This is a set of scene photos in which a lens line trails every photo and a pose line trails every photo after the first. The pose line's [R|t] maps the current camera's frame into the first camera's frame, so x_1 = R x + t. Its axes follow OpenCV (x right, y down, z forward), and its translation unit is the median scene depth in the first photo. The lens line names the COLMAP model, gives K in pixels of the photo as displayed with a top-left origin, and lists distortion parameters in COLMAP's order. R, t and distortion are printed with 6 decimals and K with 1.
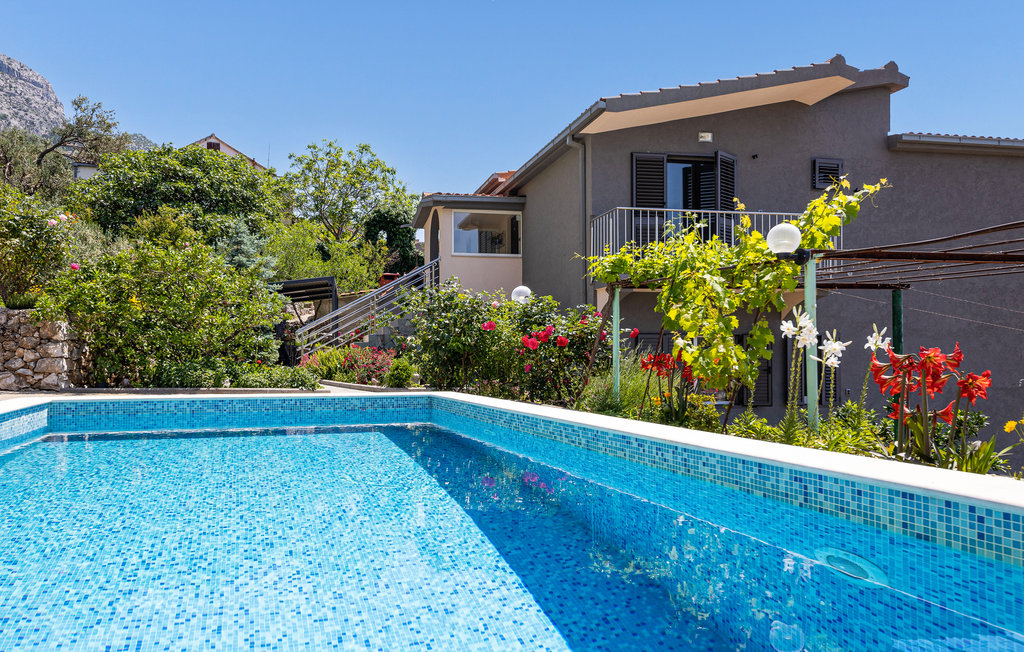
lens RADIAL K [[660.1, 0, 443.3], [0, 660.1, 368.3], [0, 0, 1]] dist [0.003747, 0.001788]
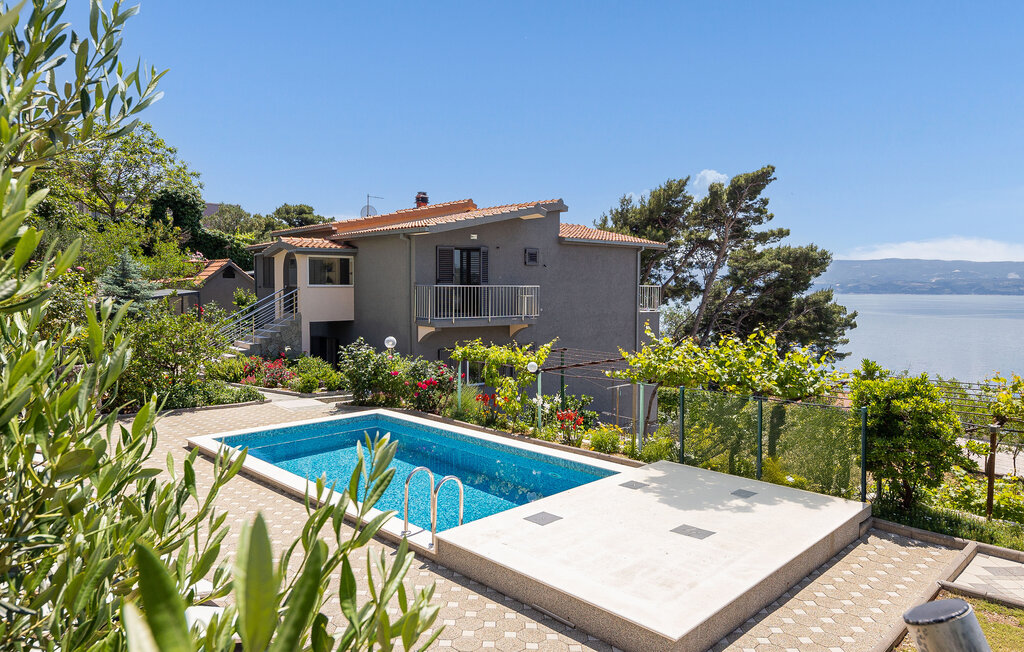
lens RADIAL K [[670.5, 0, 512.0], [0, 670.5, 326.0], [0, 0, 1]] dist [-0.002147, -0.000511]
pose [[0.863129, -0.027004, 0.504261, -0.413093], [-0.003843, 0.998189, 0.060033, -0.212129], [-0.504969, -0.053754, 0.861462, -0.591192]]
